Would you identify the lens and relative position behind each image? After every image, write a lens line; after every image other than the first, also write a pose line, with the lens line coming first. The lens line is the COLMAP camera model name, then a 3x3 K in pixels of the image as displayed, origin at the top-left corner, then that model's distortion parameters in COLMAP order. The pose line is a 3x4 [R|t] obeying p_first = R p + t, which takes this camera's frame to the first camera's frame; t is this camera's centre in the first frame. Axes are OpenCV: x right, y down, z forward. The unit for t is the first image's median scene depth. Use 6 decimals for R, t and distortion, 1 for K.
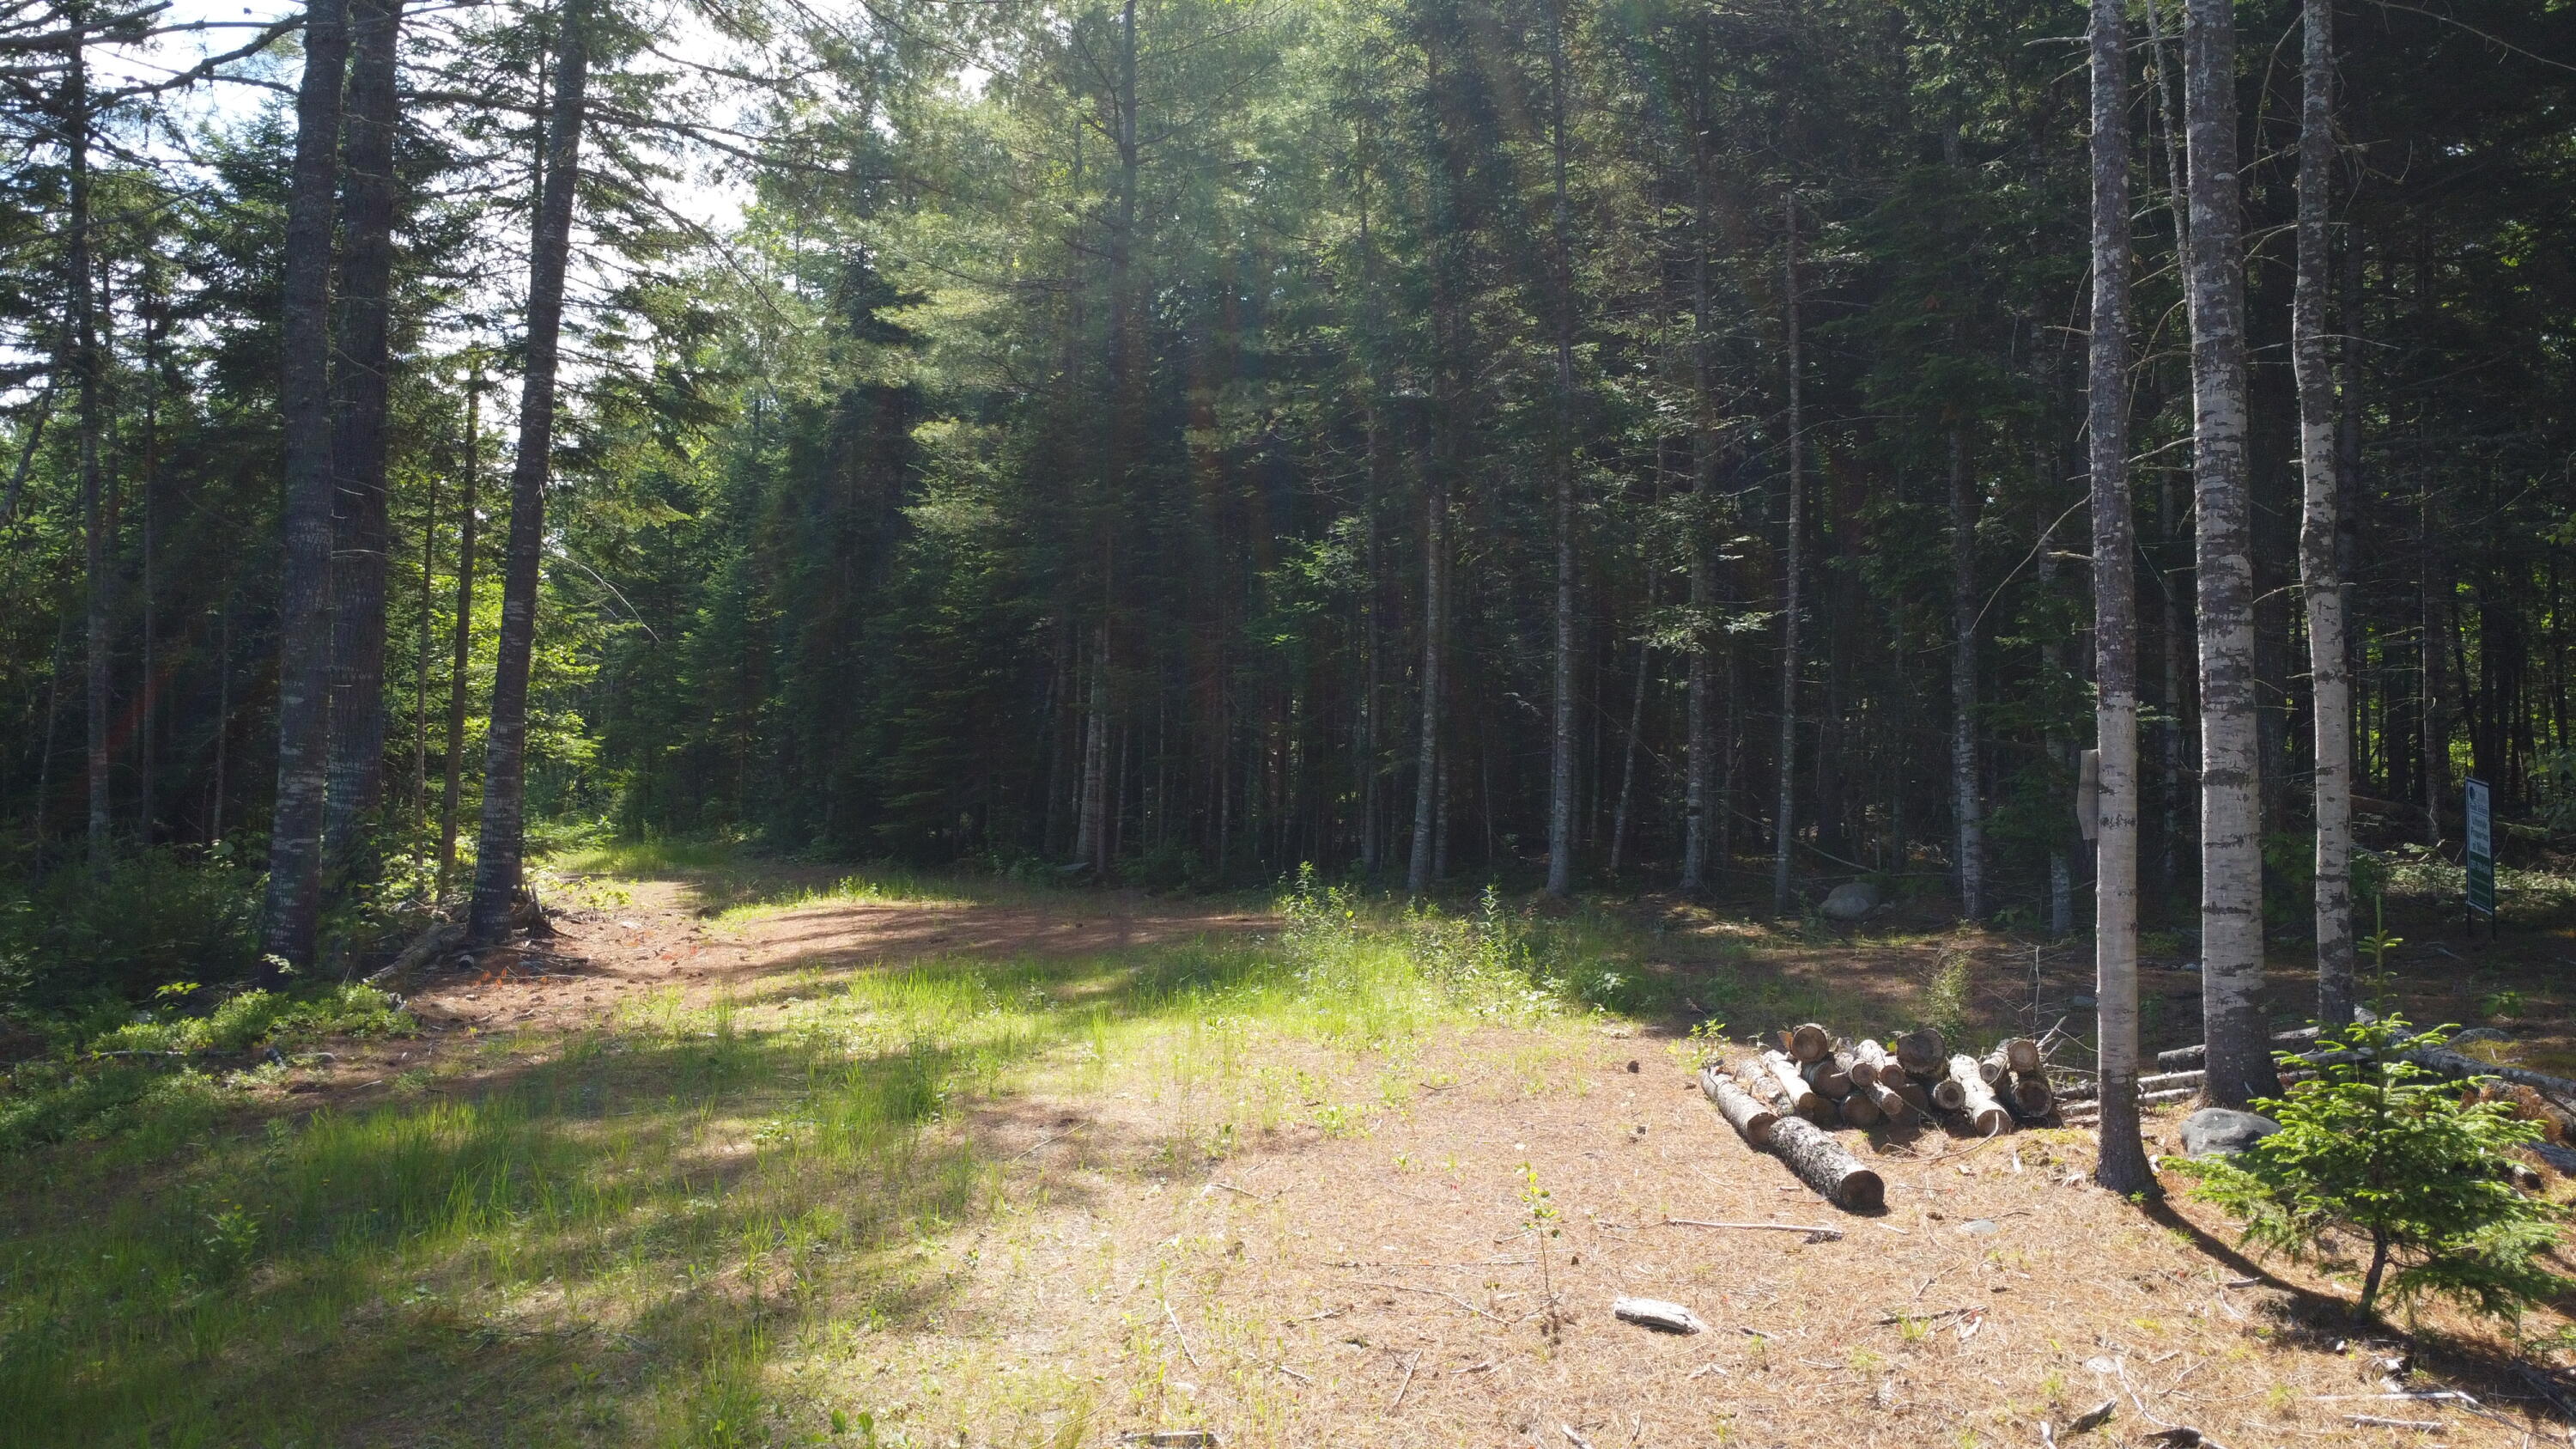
lens RADIAL K [[1868.8, 0, 1293.4], [0, 1868.8, 725.5], [0, 0, 1]] dist [-0.019580, -0.022824]
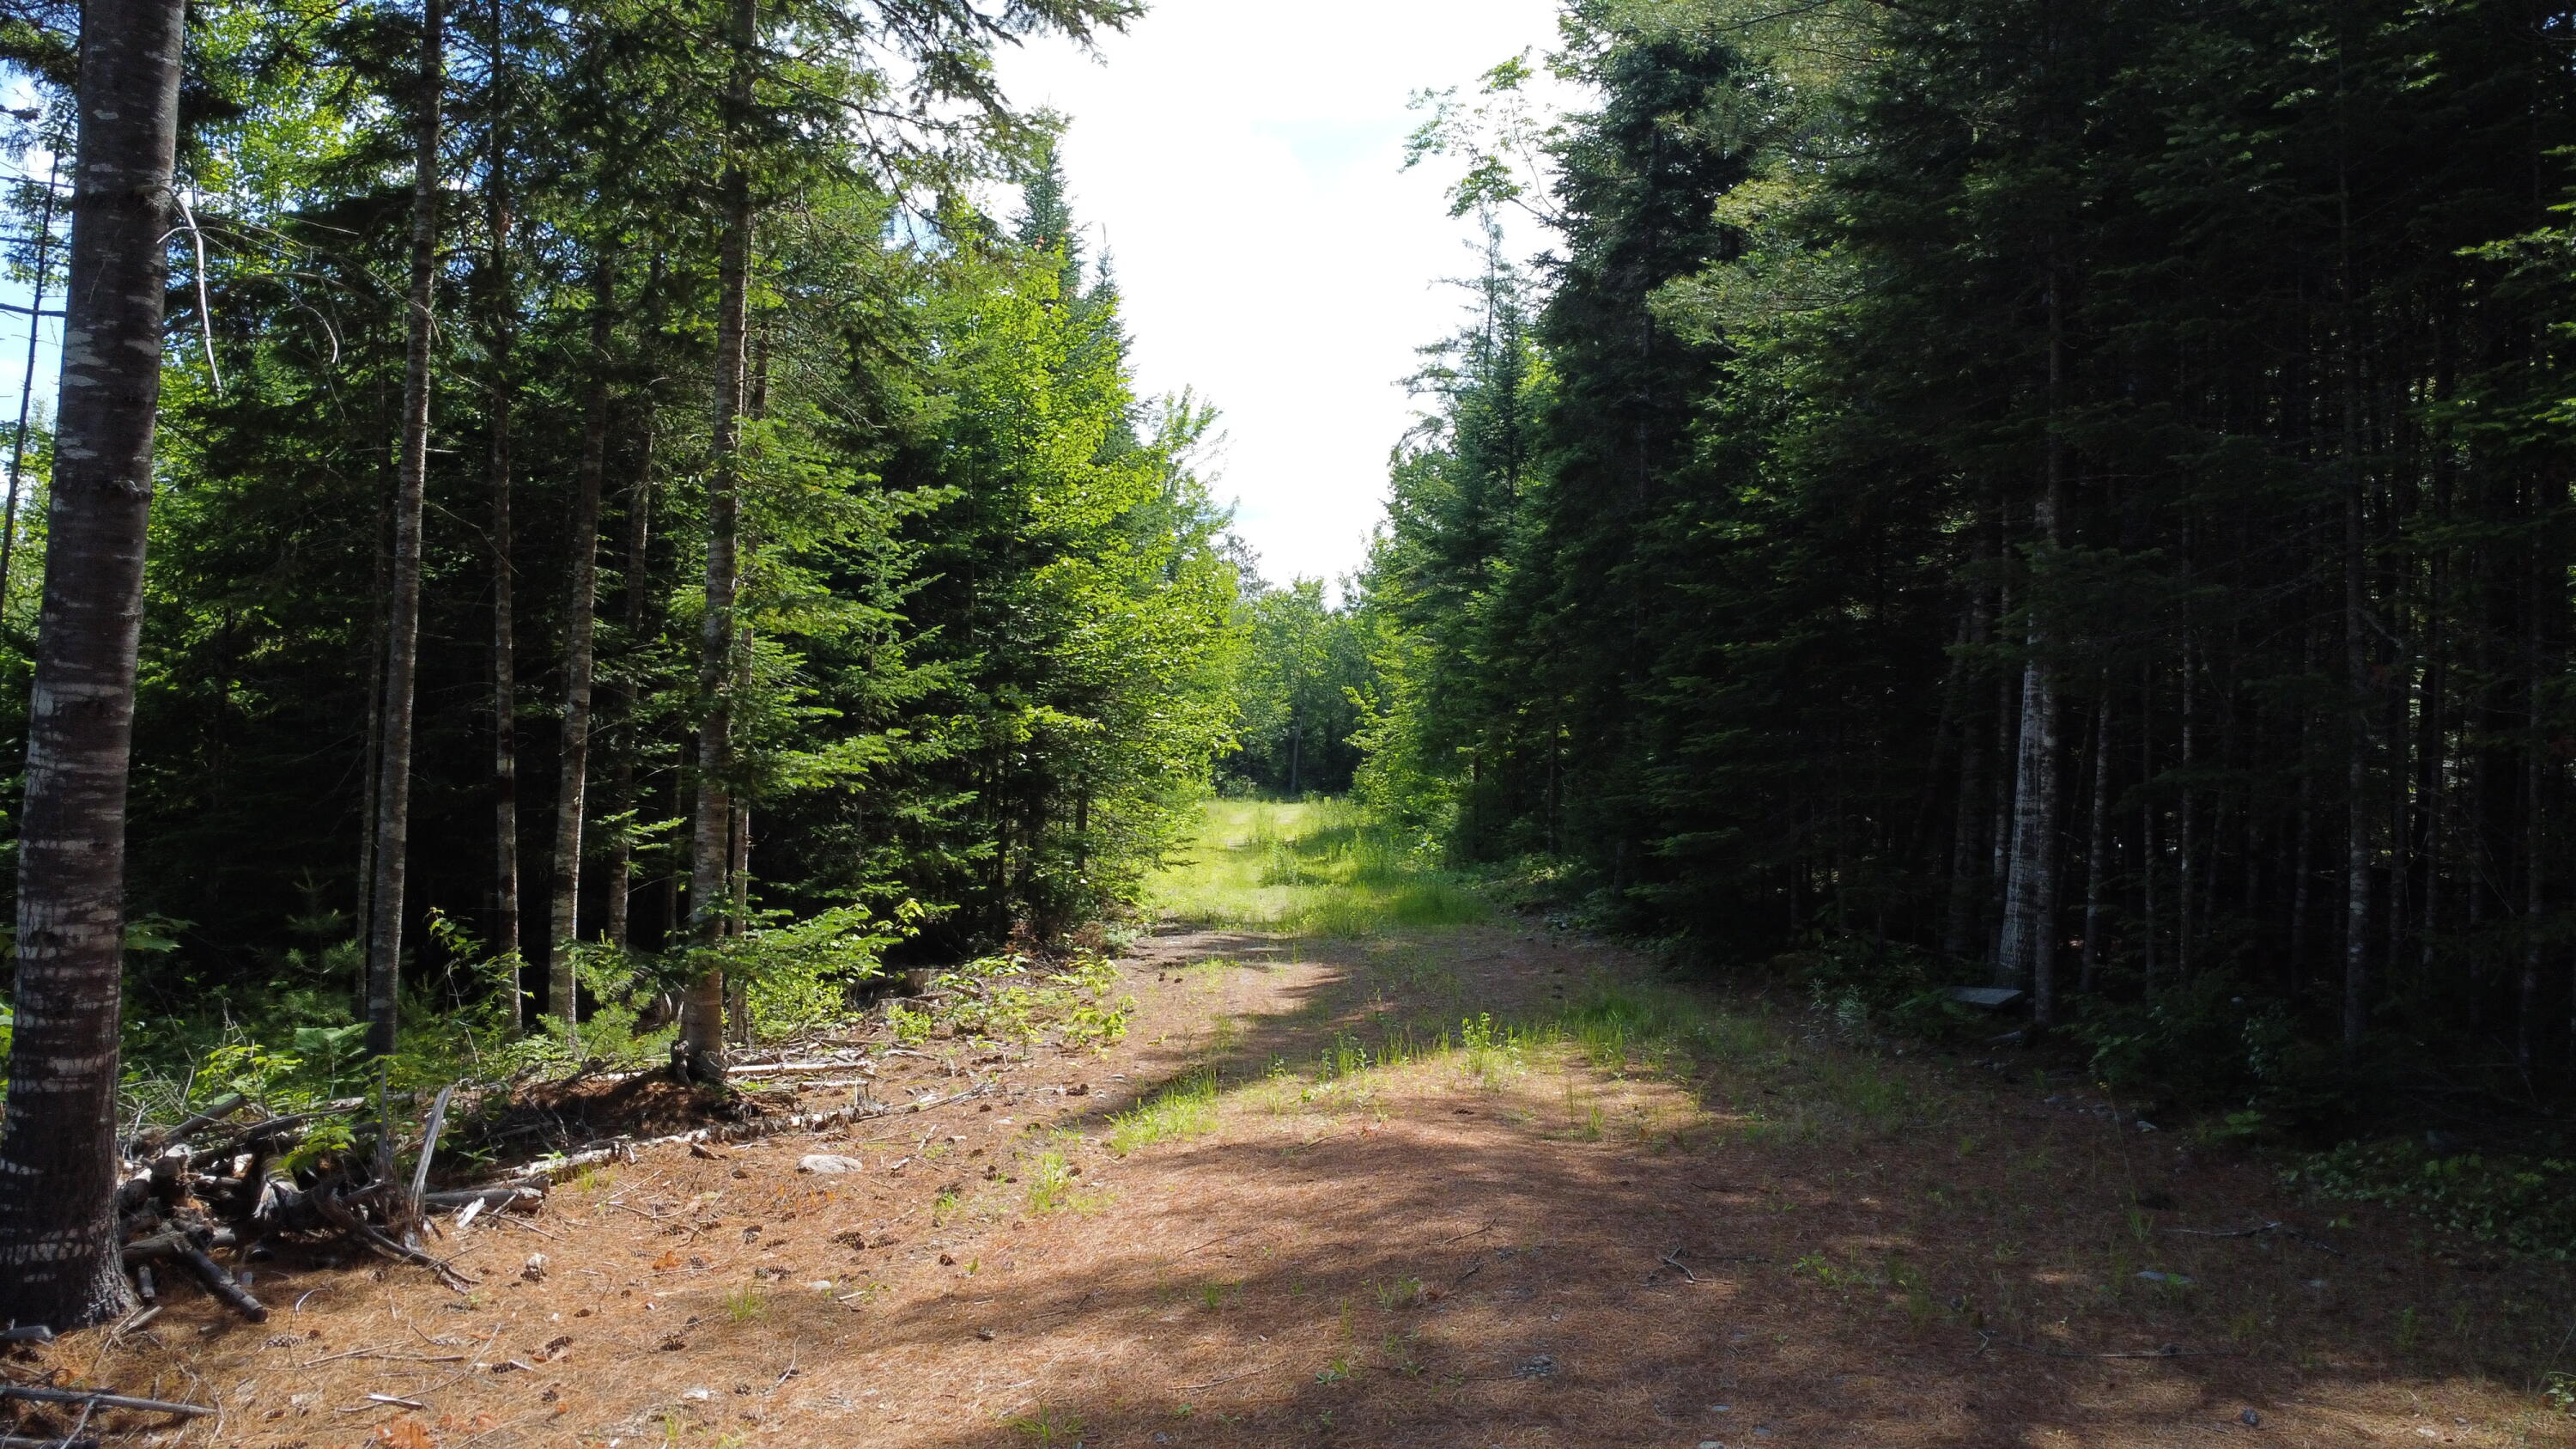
lens RADIAL K [[1872.6, 0, 1294.7], [0, 1872.6, 720.2], [0, 0, 1]] dist [-0.026434, 0.002772]
pose [[0.865515, -0.011934, -0.500740, -0.036599], [0.010473, 0.999929, -0.005729, 0.006708], [0.500773, -0.000286, 0.865579, 0.580944]]
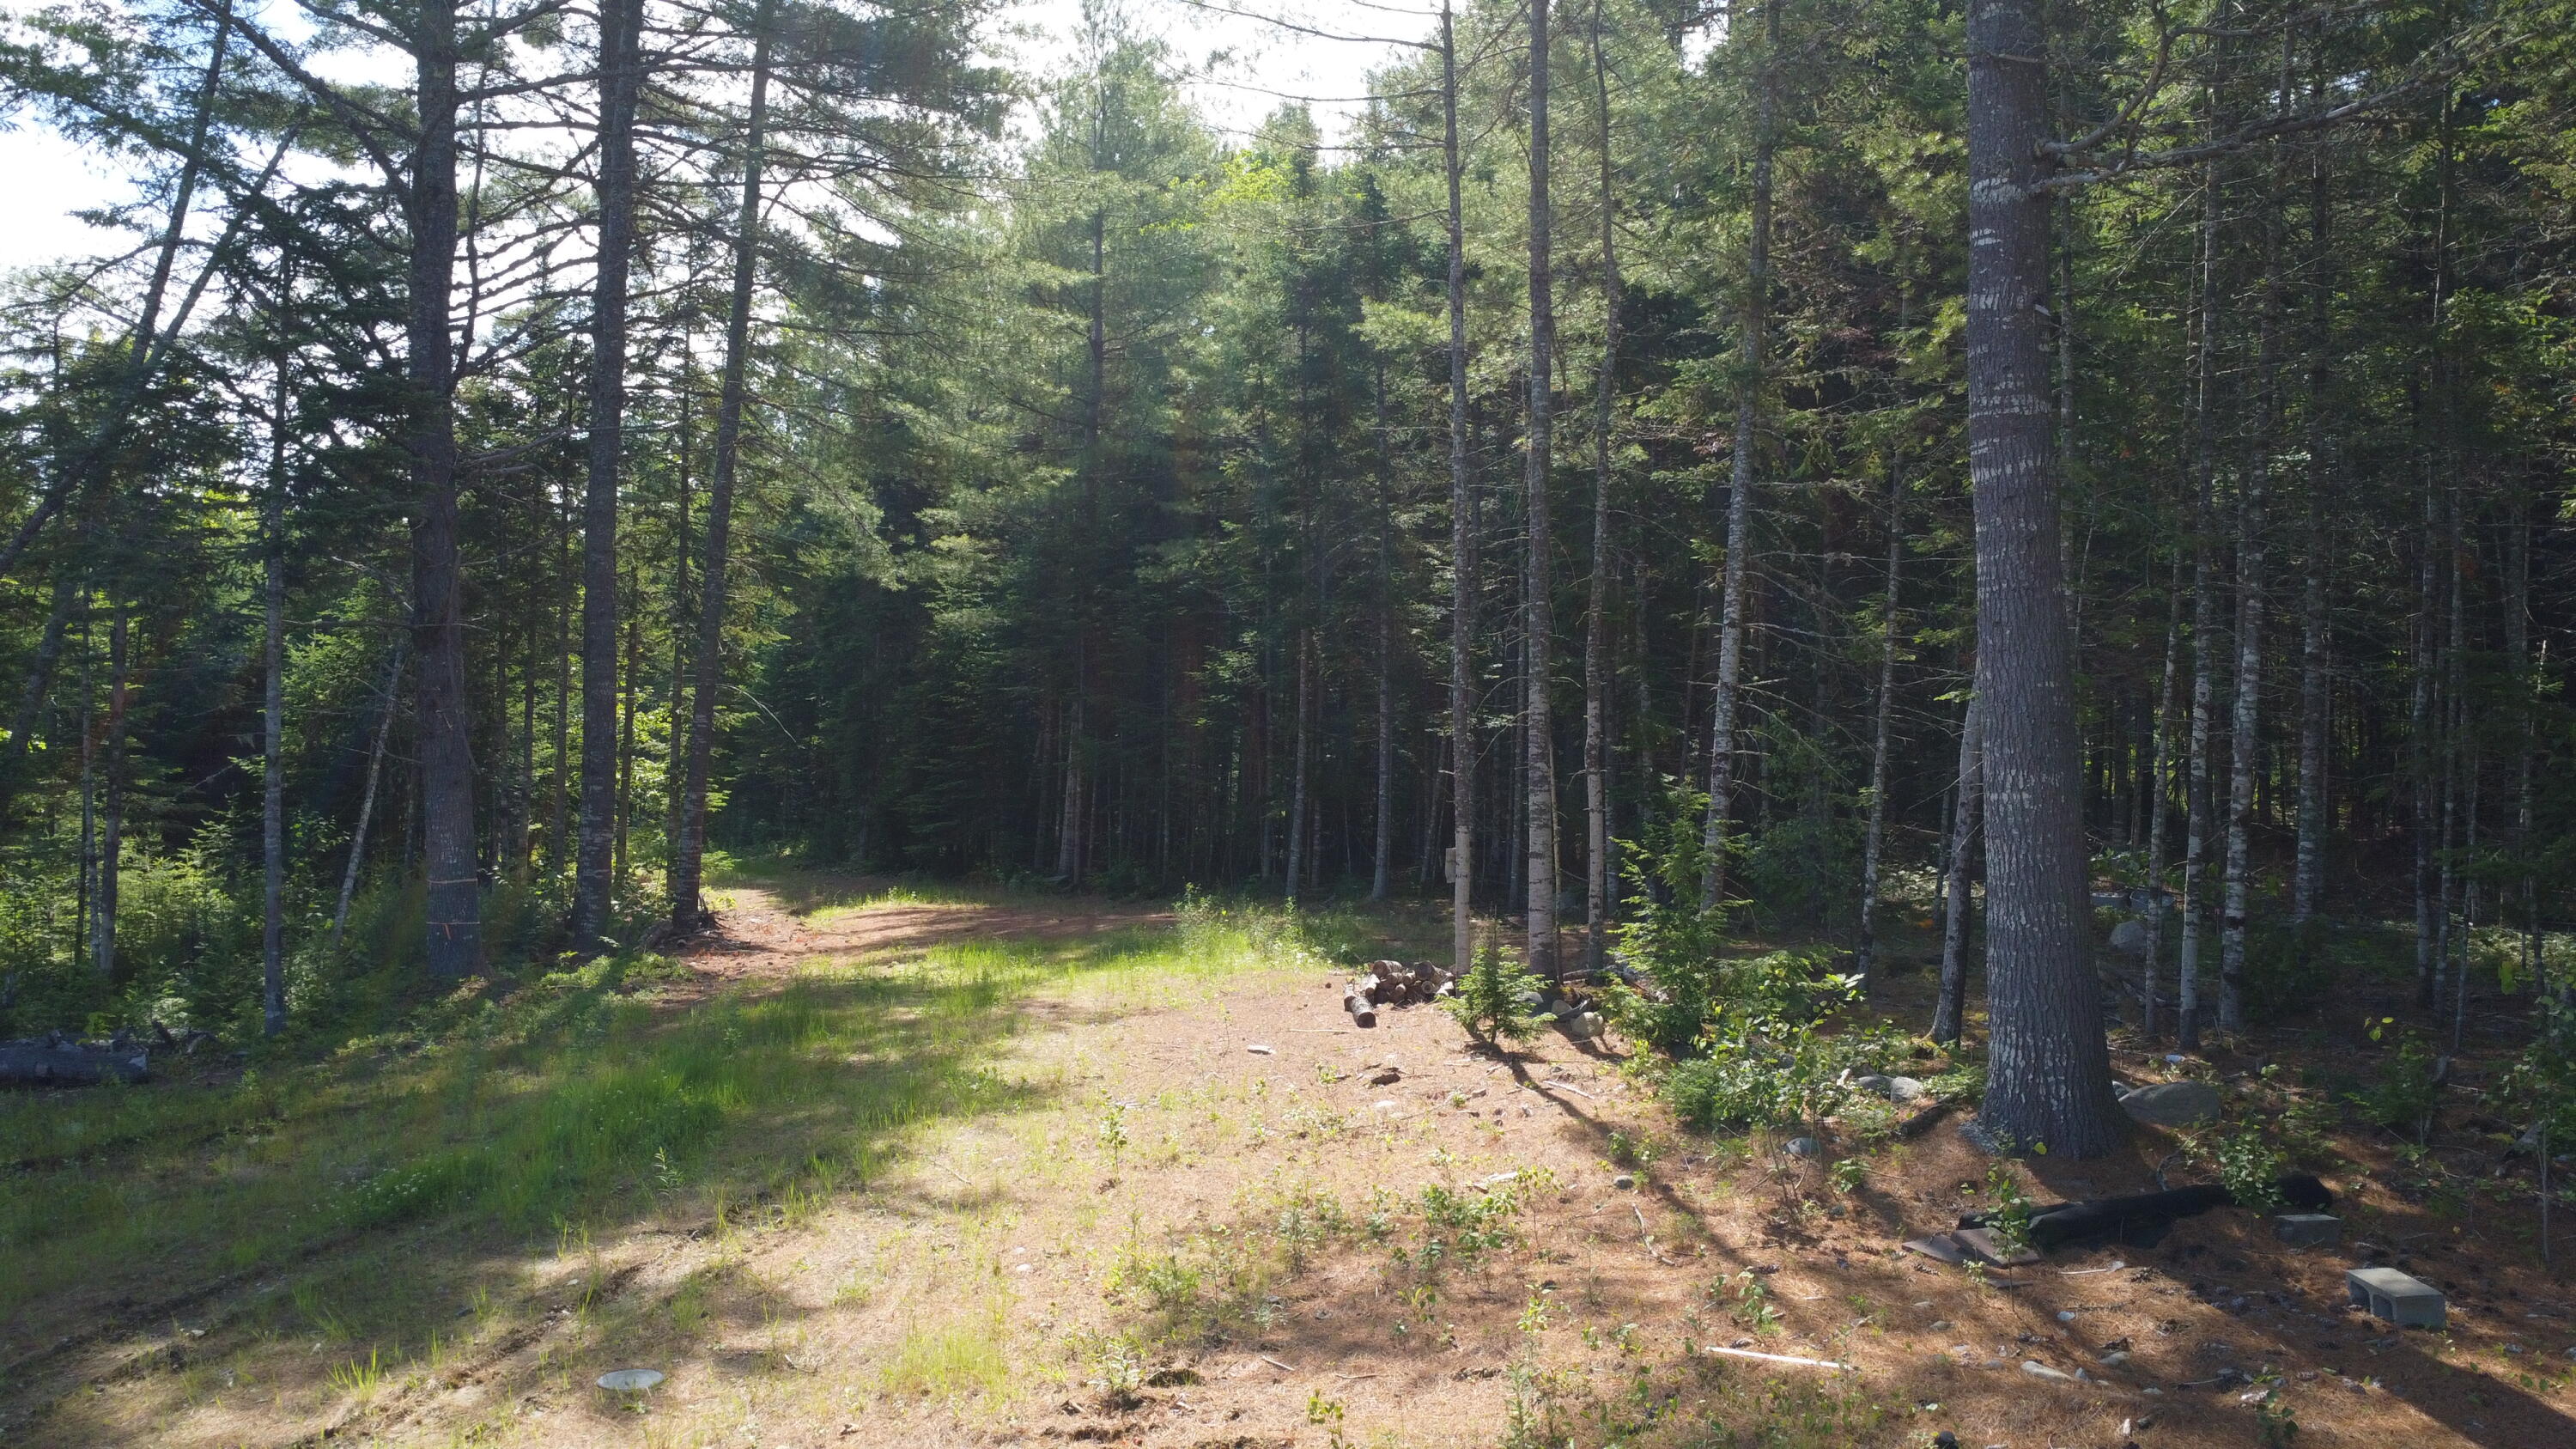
lens RADIAL K [[1868.8, 0, 1293.4], [0, 1868.8, 725.5], [0, 0, 1]] dist [-0.019580, -0.022824]
pose [[0.999950, -0.001288, 0.009959, 0.047586], [0.001285, 0.999999, 0.000230, -0.041336], [-0.009959, -0.000218, 0.999950, -0.415980]]
